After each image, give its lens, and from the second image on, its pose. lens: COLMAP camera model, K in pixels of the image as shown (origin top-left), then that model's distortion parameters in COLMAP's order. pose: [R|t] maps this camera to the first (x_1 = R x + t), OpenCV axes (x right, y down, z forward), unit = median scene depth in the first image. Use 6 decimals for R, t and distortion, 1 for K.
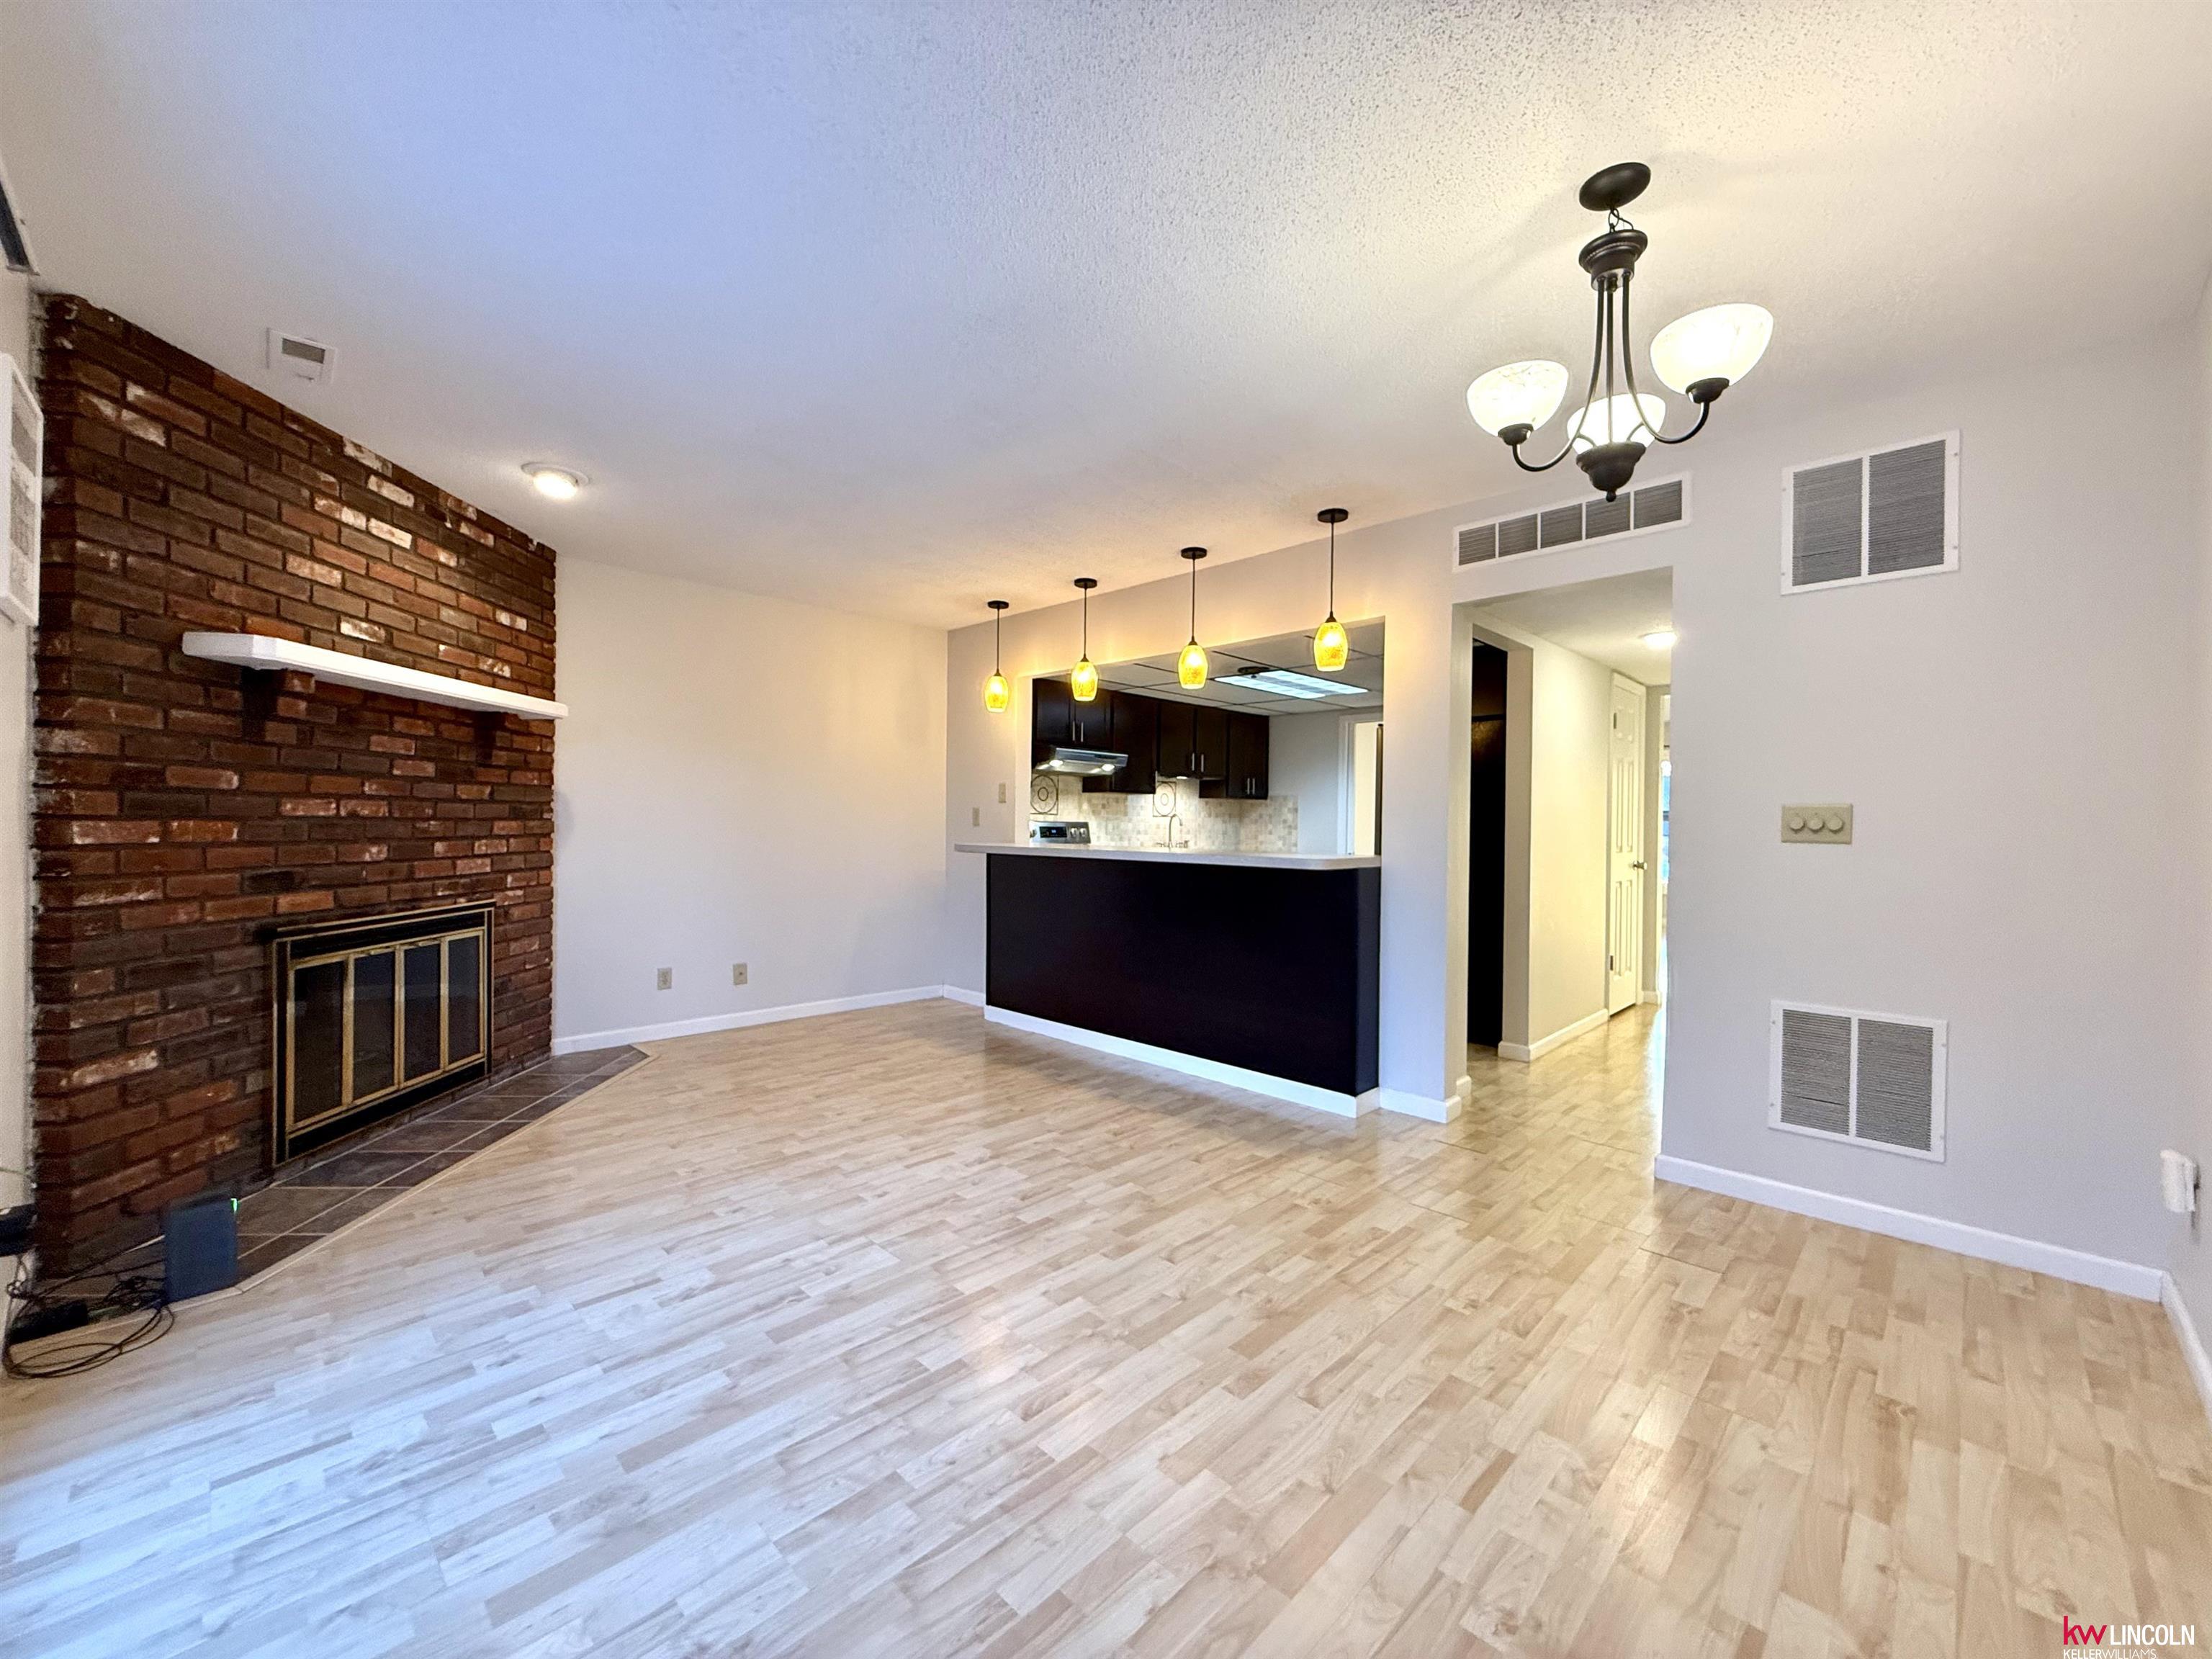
lens RADIAL K [[881.2, 0, 1106.3], [0, 881.2, 830.6], [0, 0, 1]] dist [-0.002489, -0.000023]
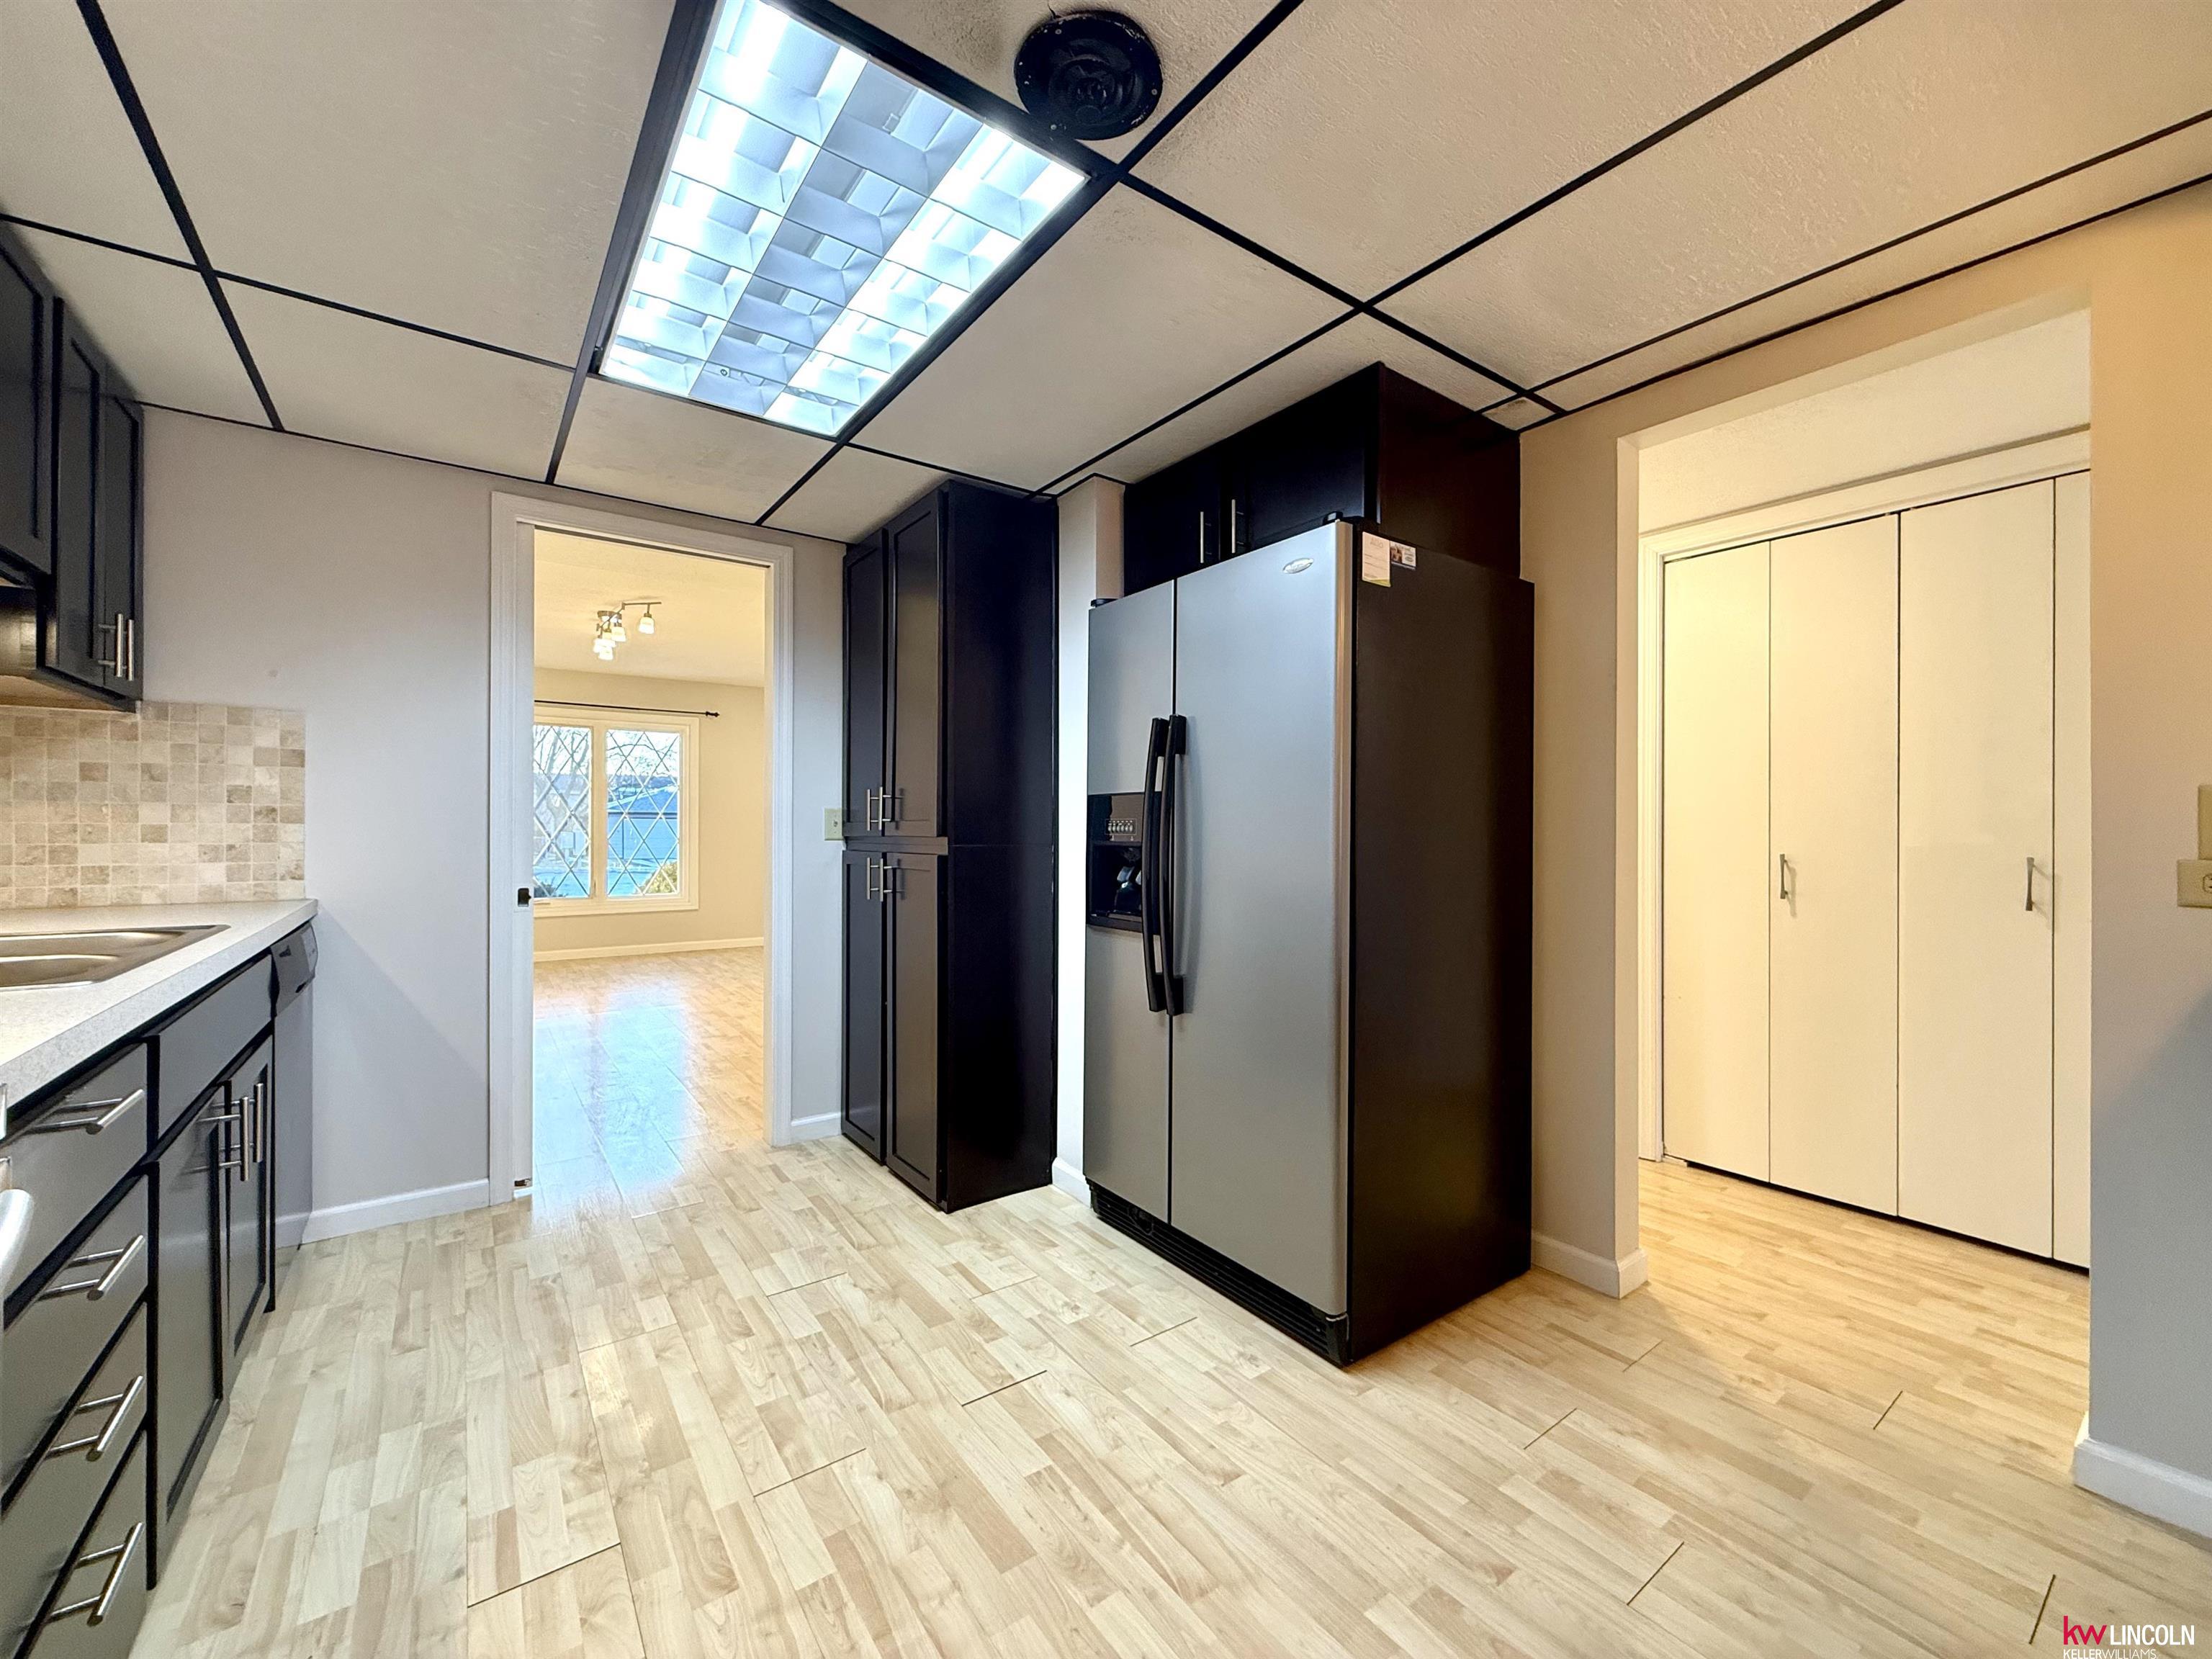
lens RADIAL K [[877.2, 0, 1092.1], [0, 877.2, 830.0], [0, 0, 1]] dist [-0.001947, 0.000031]
pose [[0.167943, -0.012210, 0.985721, -0.088486], [0.007096, 0.999912, 0.011177, -0.000225], [-0.985771, 0.005117, 0.168015, 1.864292]]
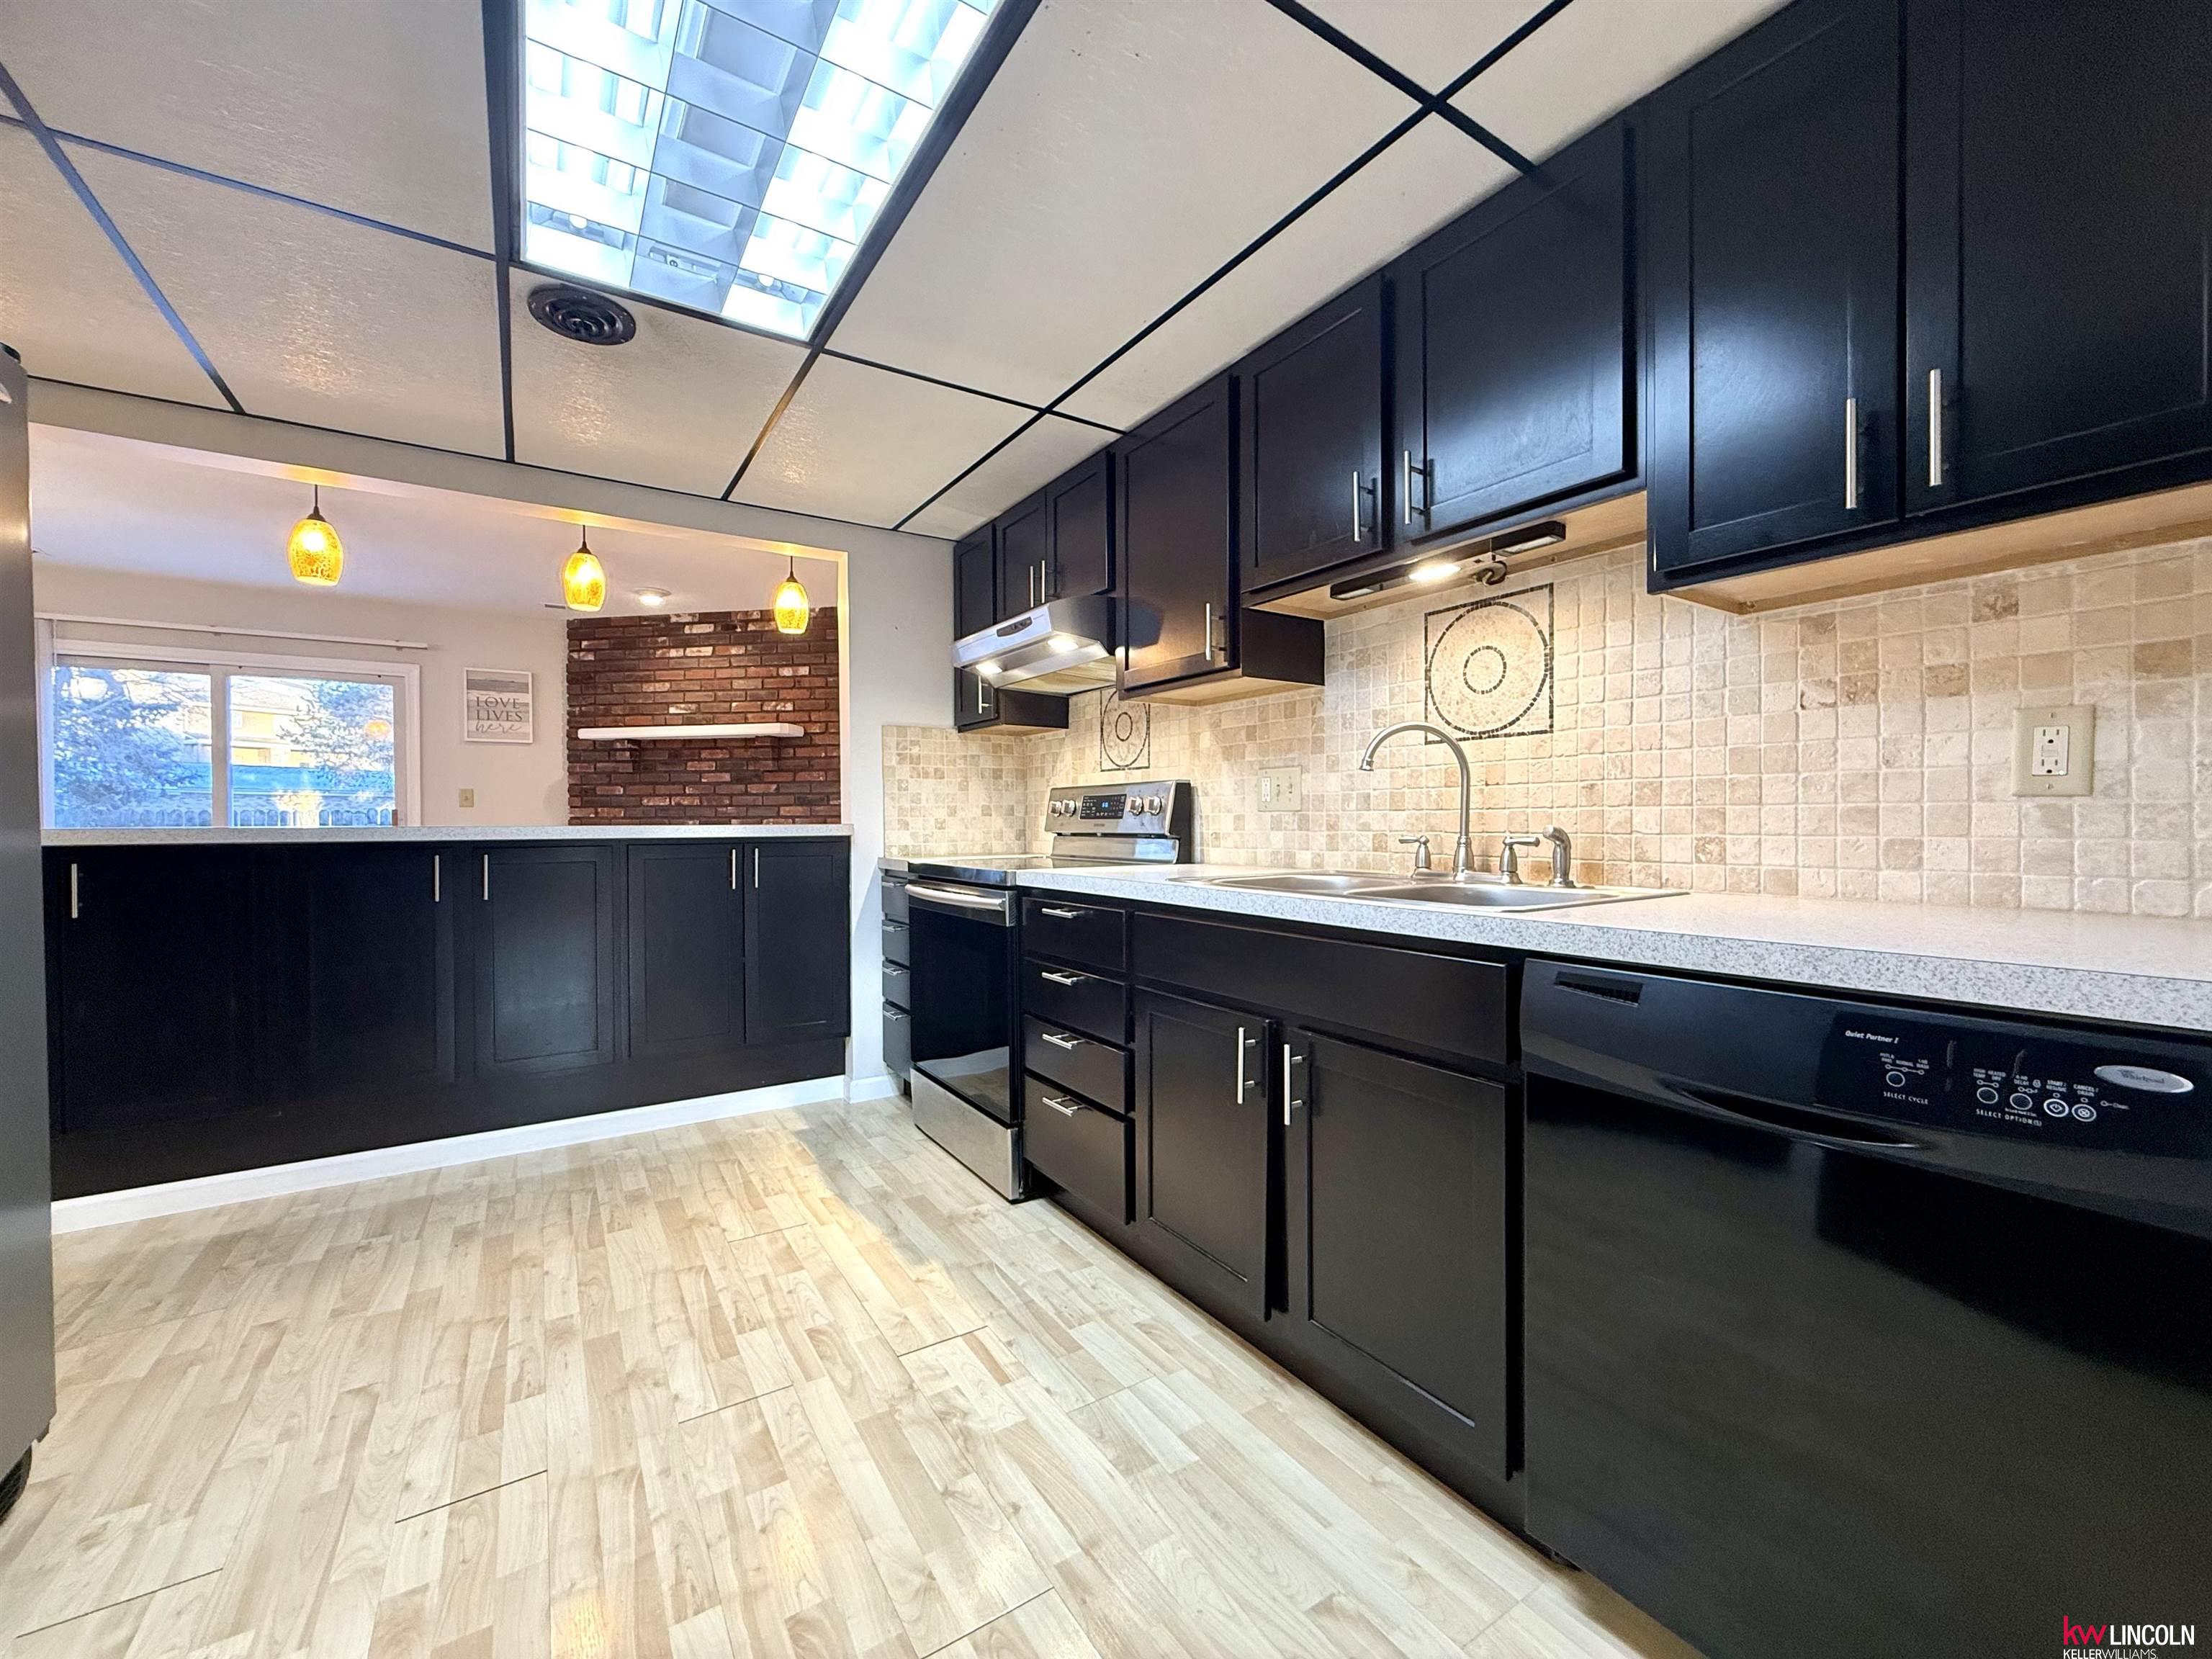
lens RADIAL K [[877.2, 0, 1092.1], [0, 877.2, 830.0], [0, 0, 1]] dist [-0.001947, 0.000031]
pose [[-0.223837, 0.000900, -0.974626, 0.879228], [-0.007606, 0.999968, 0.002670, 0.028252], [0.974597, 0.008010, -0.223823, 2.454761]]
